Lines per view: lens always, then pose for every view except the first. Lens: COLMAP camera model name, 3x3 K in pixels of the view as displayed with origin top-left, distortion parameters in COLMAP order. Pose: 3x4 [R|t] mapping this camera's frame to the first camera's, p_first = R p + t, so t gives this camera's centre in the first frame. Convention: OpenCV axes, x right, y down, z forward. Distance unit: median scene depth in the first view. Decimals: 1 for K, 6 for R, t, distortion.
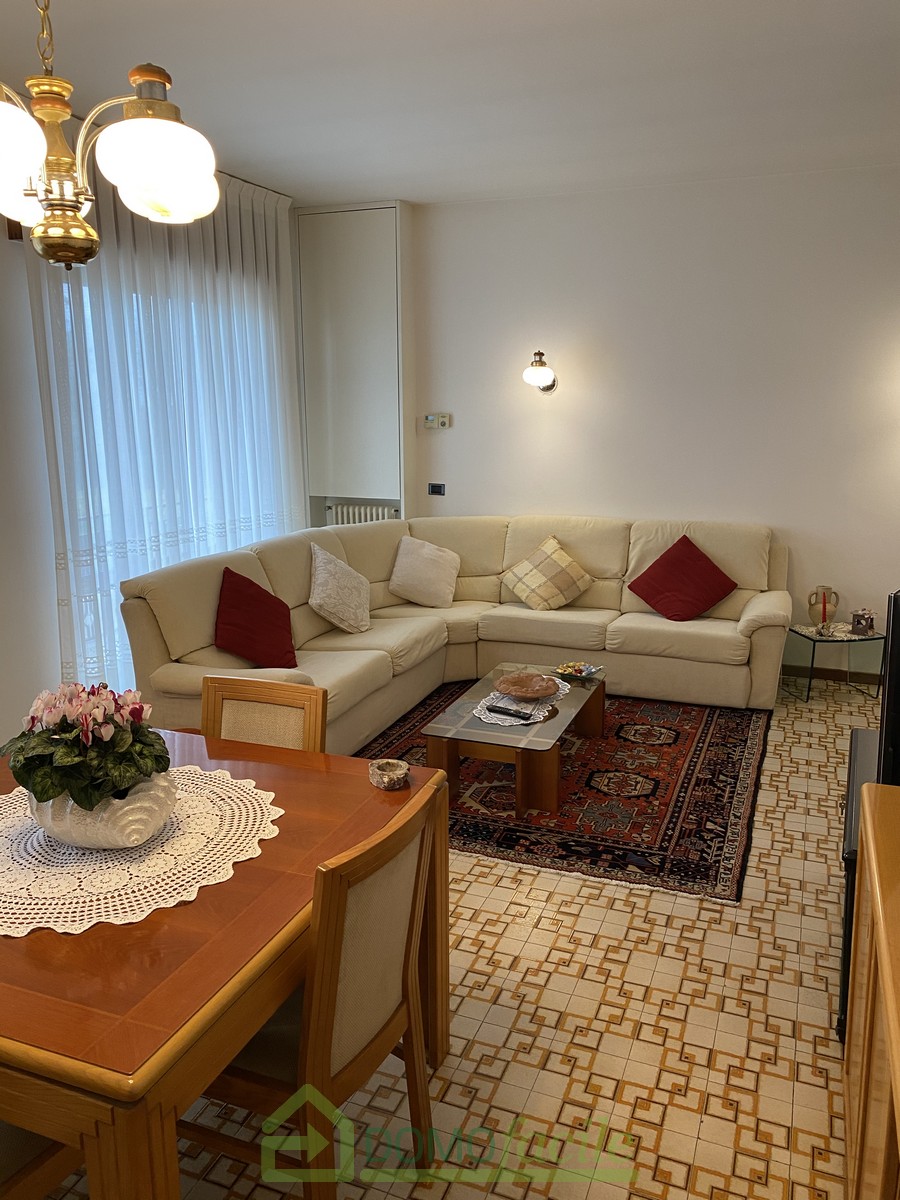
lens RADIAL K [[911.6, 0, 450.5], [0, 911.6, 596.5], [0, 0, 1]] dist [0.000562, 0.001714]
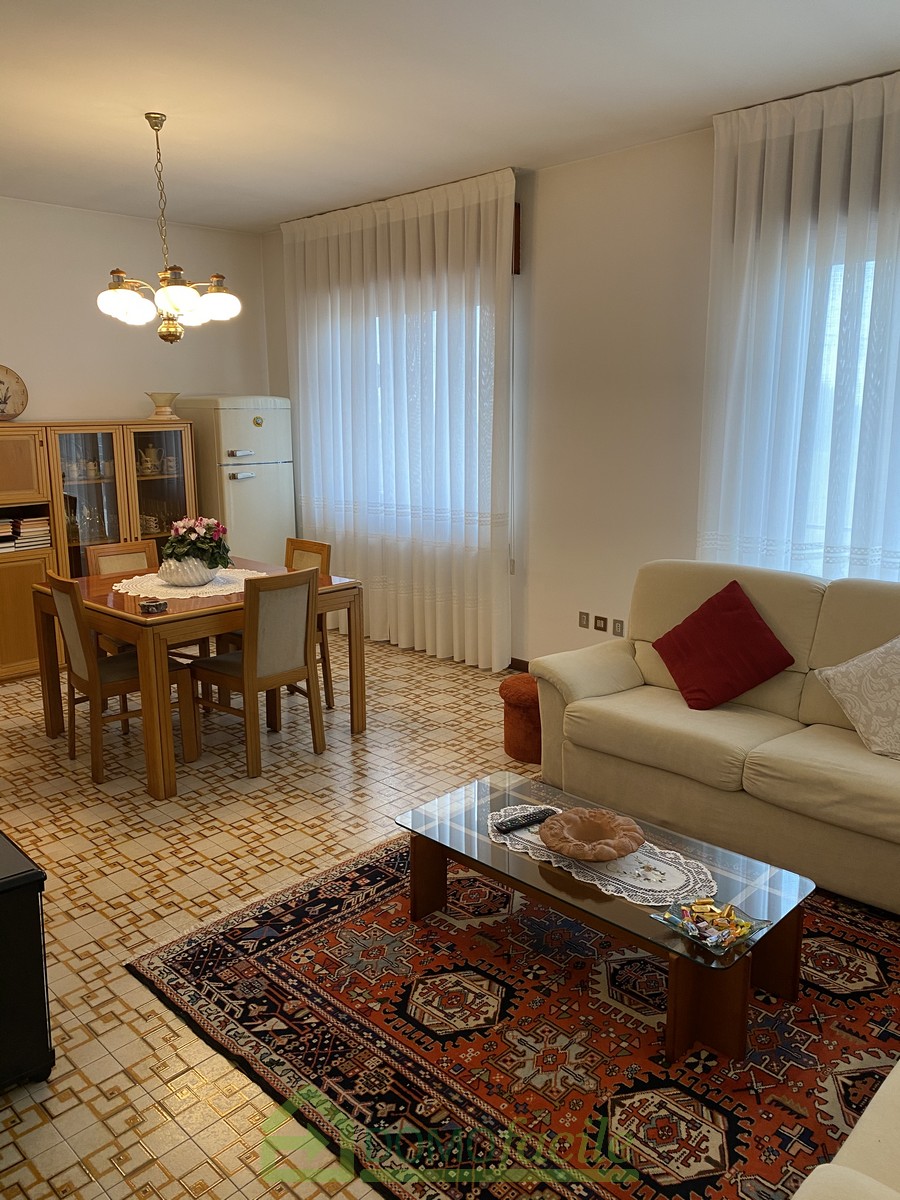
lens RADIAL K [[911.6, 0, 450.2], [0, 911.6, 599.1], [0, 0, 1]] dist [0.000562, 0.001714]
pose [[-0.379151, 0.197290, -0.904058, 0.794321], [-0.198793, 0.936828, 0.287812, -0.263884], [0.903729, 0.288844, -0.315979, 1.260299]]
